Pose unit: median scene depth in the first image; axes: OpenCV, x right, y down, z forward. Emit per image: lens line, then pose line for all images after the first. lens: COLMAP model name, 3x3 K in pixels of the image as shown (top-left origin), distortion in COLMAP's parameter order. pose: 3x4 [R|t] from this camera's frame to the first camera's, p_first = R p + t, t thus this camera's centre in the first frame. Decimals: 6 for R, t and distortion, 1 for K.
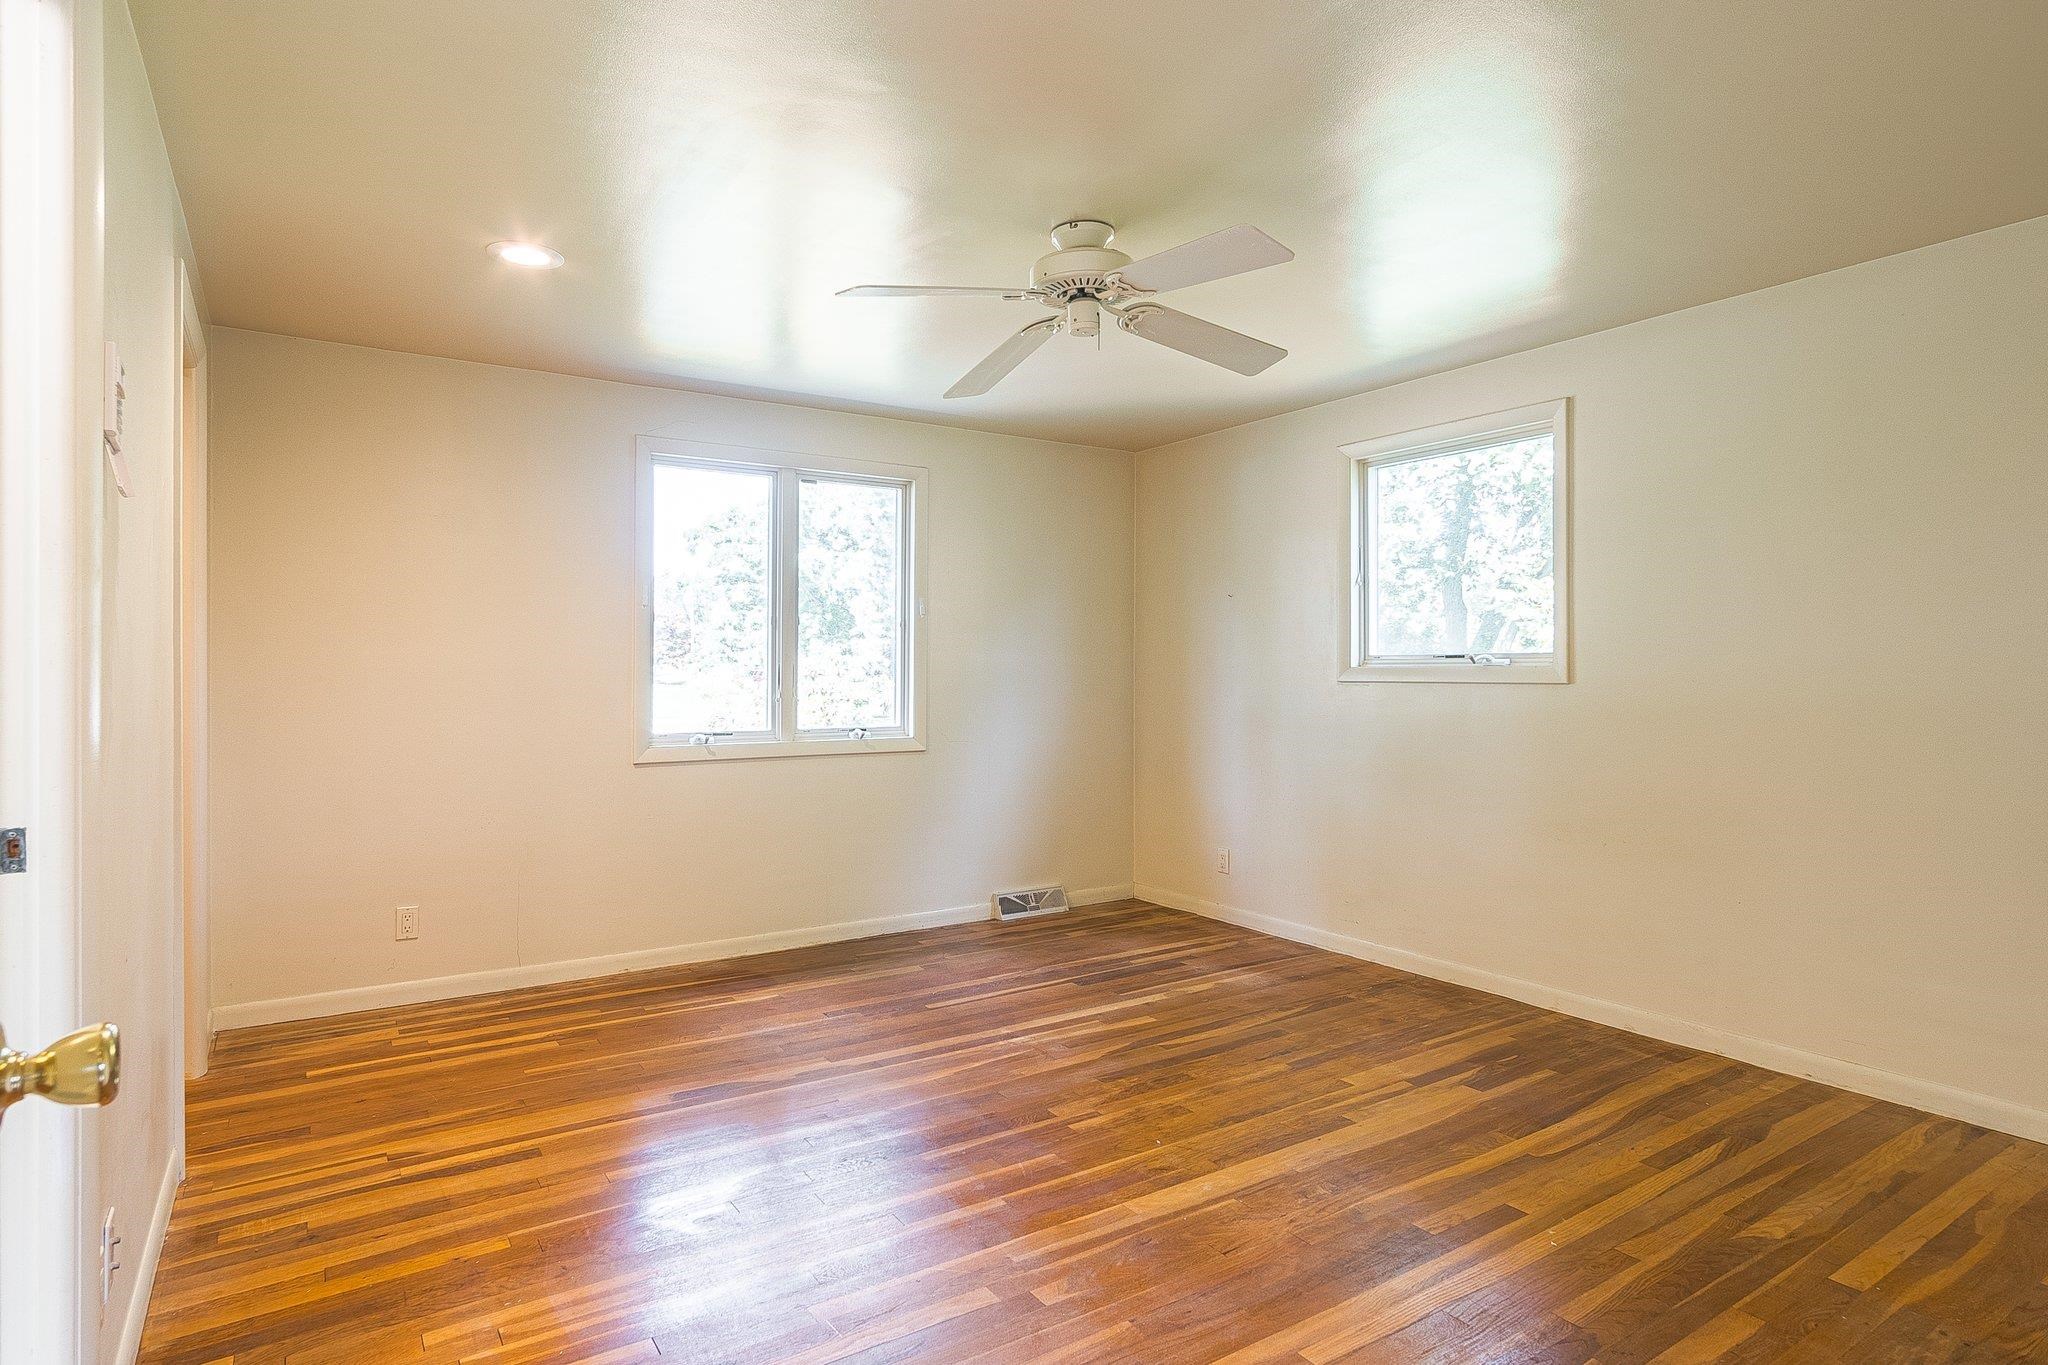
lens RADIAL K [[1104.1, 0, 1024.0], [0, 1104.1, 682.5], [0, 0, 1]] dist [-0.024092, 0.001974]
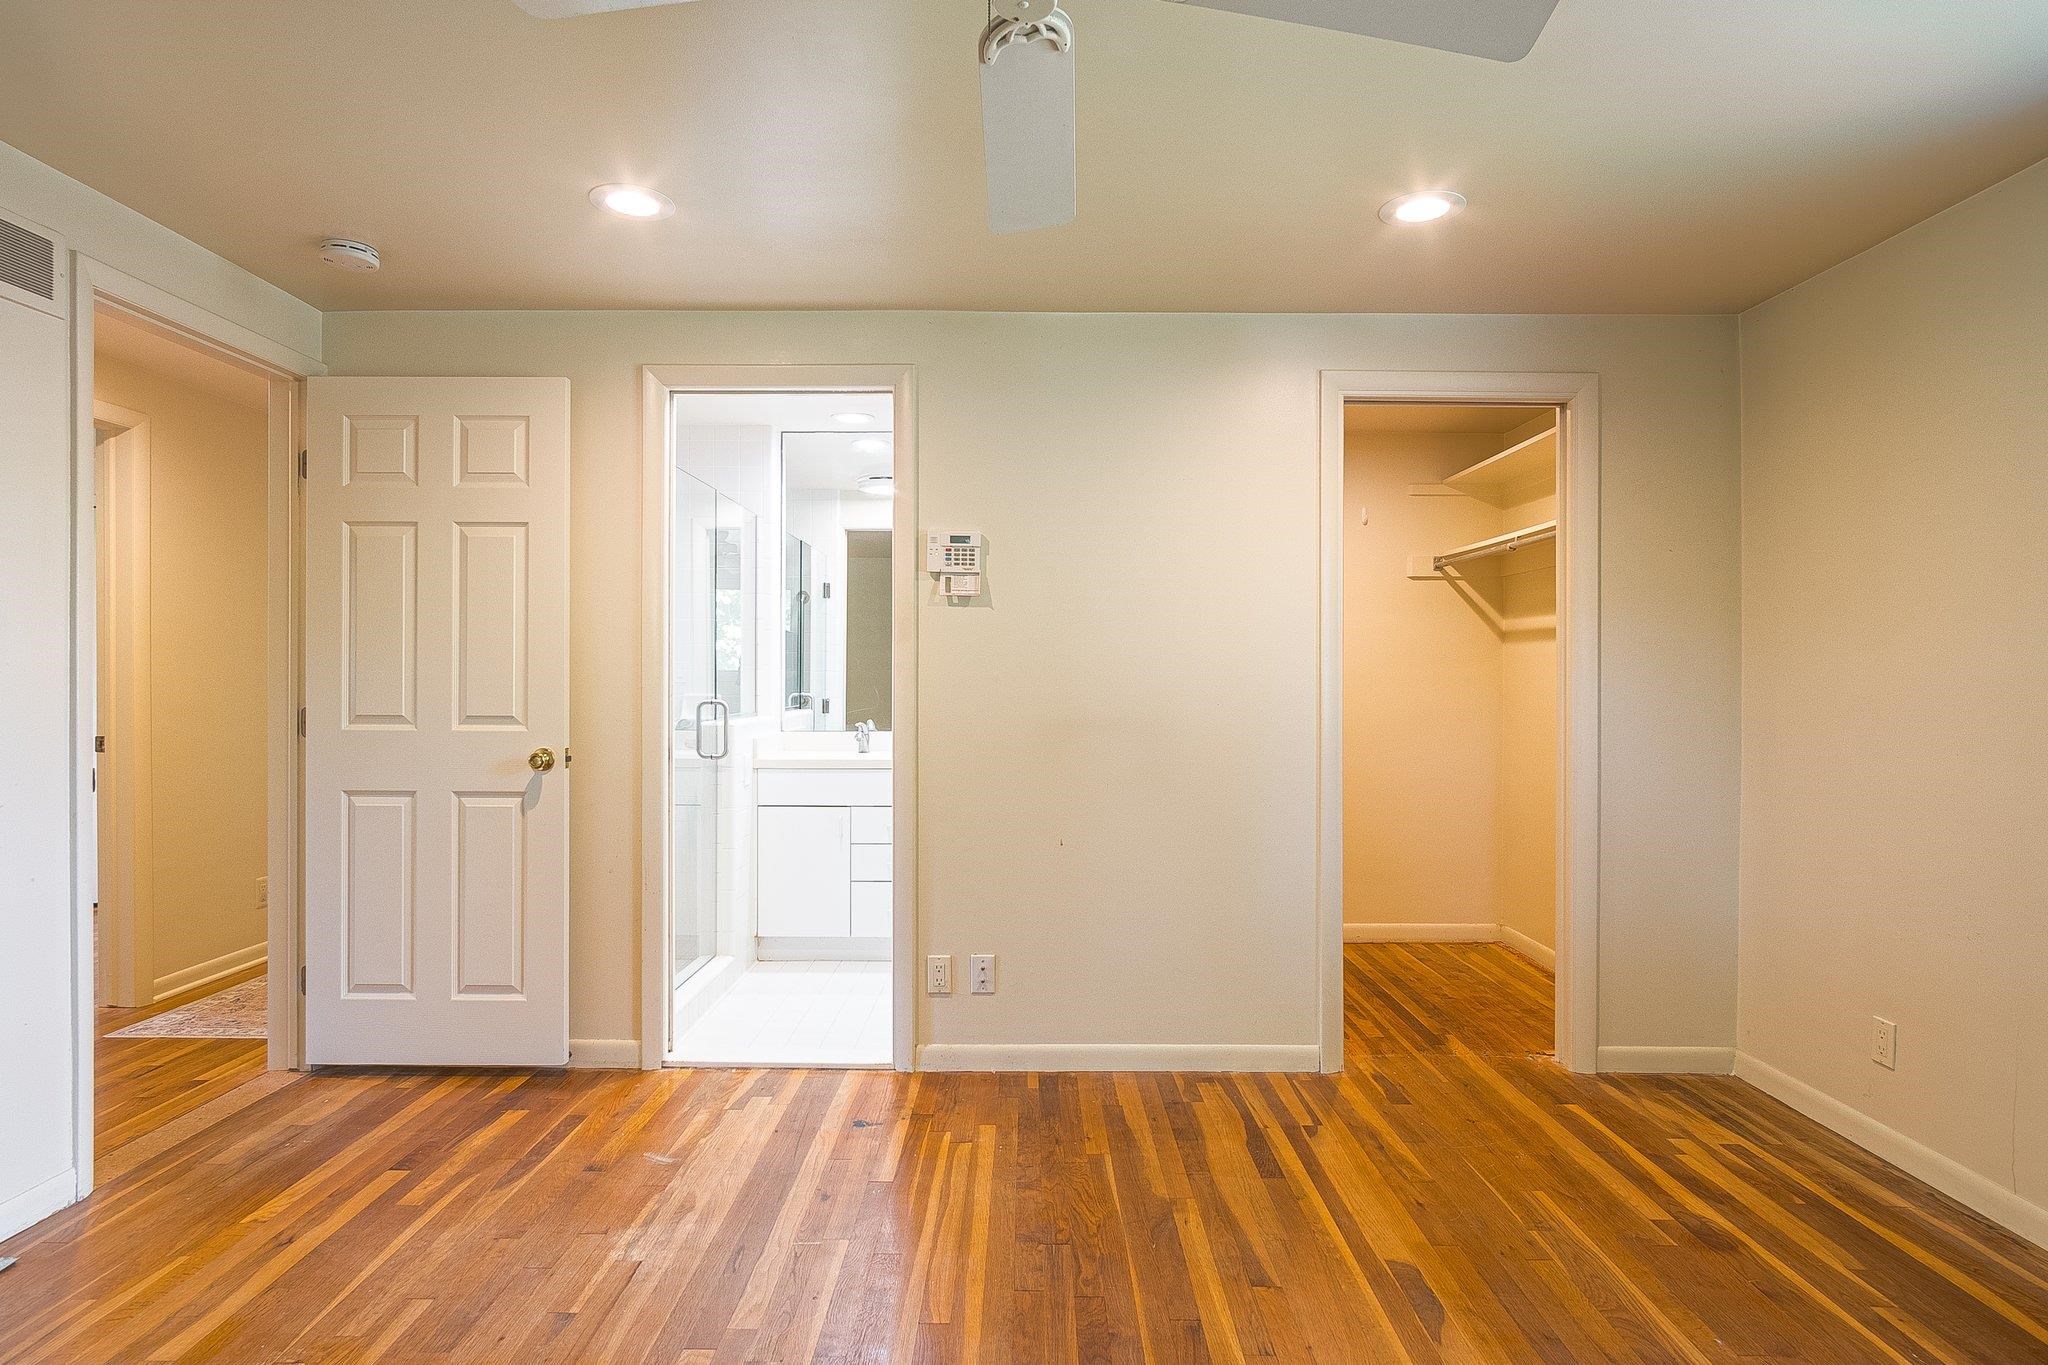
lens RADIAL K [[1104.1, 0, 1024.0], [0, 1104.1, 682.5], [0, 0, 1]] dist [-0.024092, 0.001974]
pose [[-0.555338, 0.000522, -0.831625, 0.464796], [-0.015693, 0.999815, 0.011107, -0.021897], [0.831477, 0.019219, -0.555227, 1.249788]]
